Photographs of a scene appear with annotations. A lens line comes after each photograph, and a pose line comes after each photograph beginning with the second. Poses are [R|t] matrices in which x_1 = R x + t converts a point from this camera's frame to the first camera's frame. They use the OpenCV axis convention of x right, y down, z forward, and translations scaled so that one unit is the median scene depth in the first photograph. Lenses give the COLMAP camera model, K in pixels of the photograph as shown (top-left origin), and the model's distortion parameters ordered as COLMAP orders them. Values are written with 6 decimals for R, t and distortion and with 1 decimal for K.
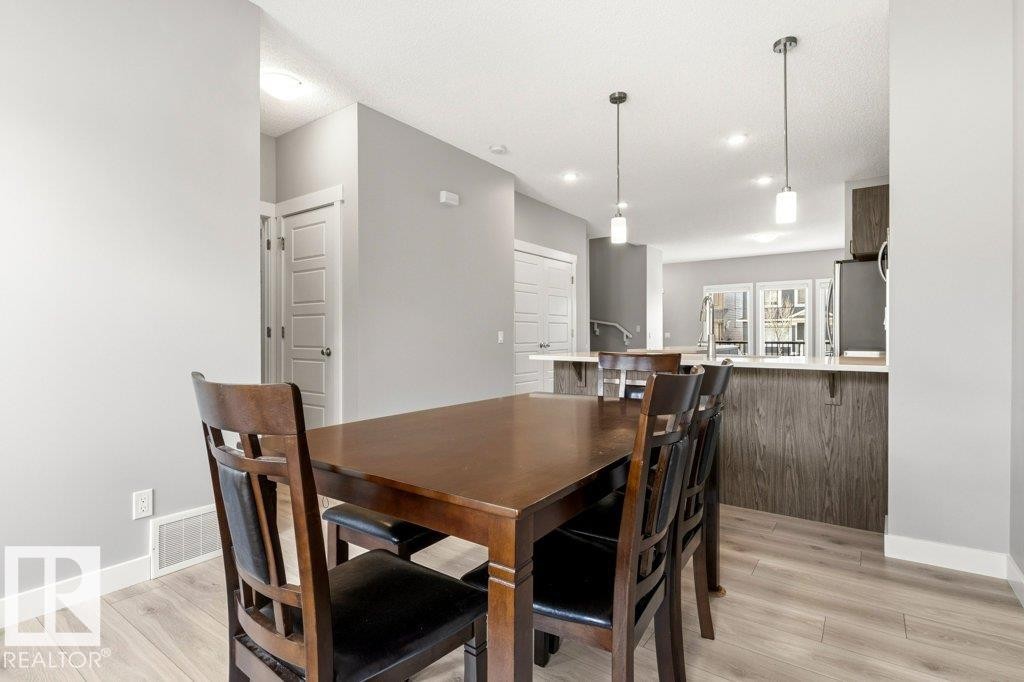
lens RADIAL K [[488.0, 0, 512.0], [0, 488.0, 341.0], [0, 0, 1]] dist [0.004216, 0.000256]
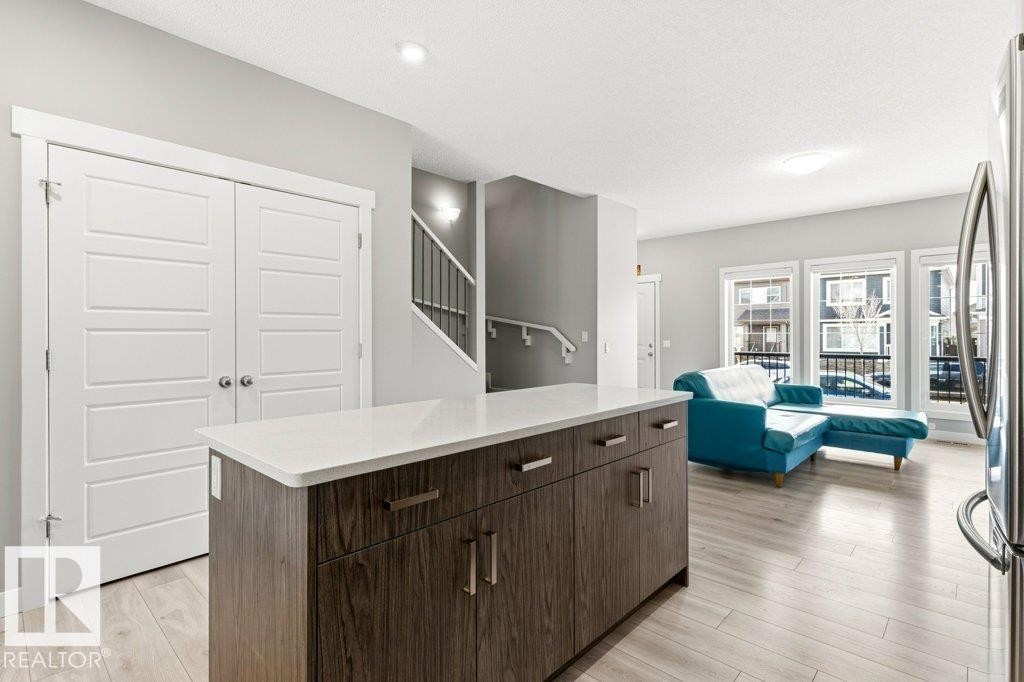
lens RADIAL K [[488.0, 0, 512.0], [0, 488.0, 341.0], [0, 0, 1]] dist [0.004216, 0.000256]
pose [[0.991824, 0.001600, -0.127600, 0.212347], [-0.001853, 0.999997, -0.001862, -0.015920], [0.127597, 0.002083, 0.991824, 0.341346]]
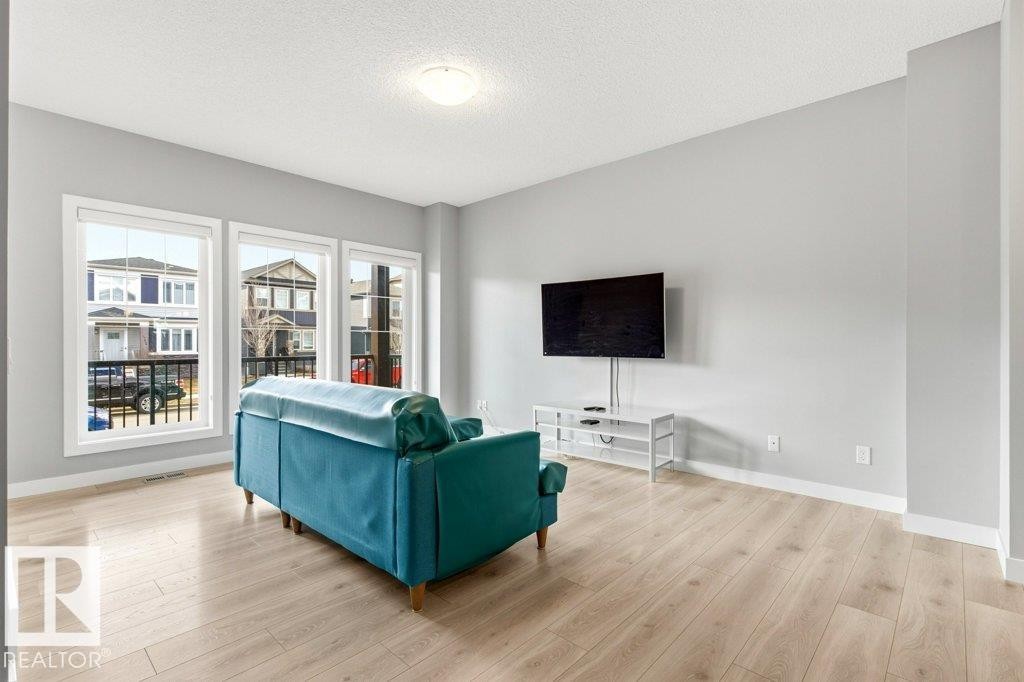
lens RADIAL K [[472.3, 0, 512.0], [0, 472.3, 341.0], [0, 0, 1]] dist [0.000662, -0.000019]
pose [[0.120644, 0.001620, 0.992694, 0.127917], [0.013927, 0.999897, -0.003324, -0.011465], [-0.992598, 0.014227, 0.120609, 0.697070]]
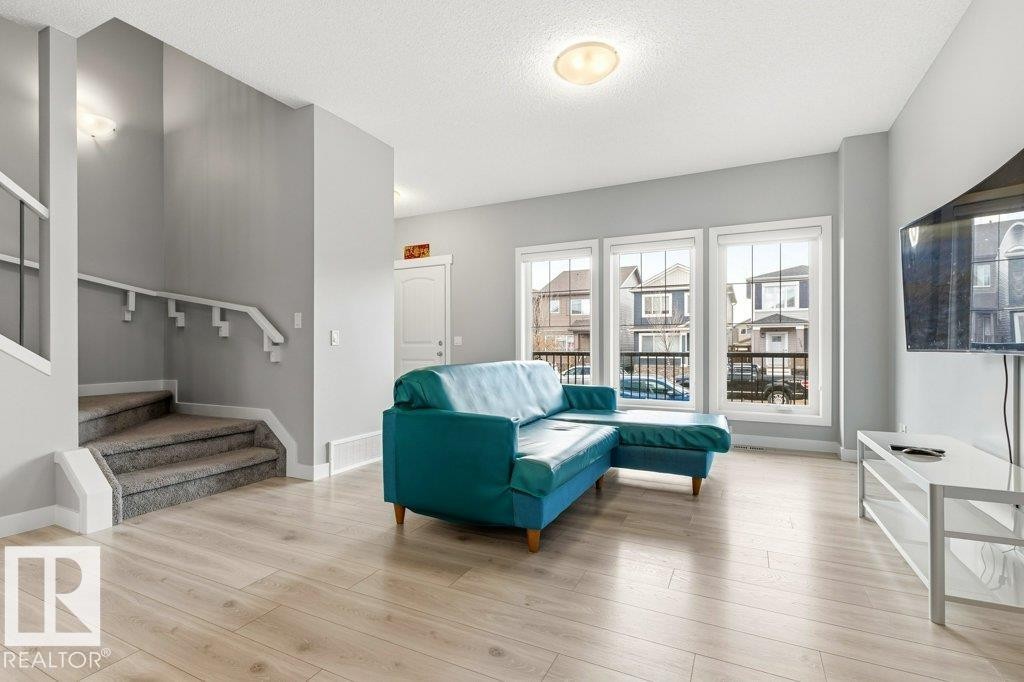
lens RADIAL K [[480.7, 0, 507.5], [0, 480.7, 355.1], [0, 0, 1]] dist [-0.007868, 0.000048]
pose [[0.986036, -0.002381, 0.166515, 0.311052], [0.001379, 0.999980, 0.006134, 0.000571], [-0.166527, -0.005819, 0.986020, 0.508057]]
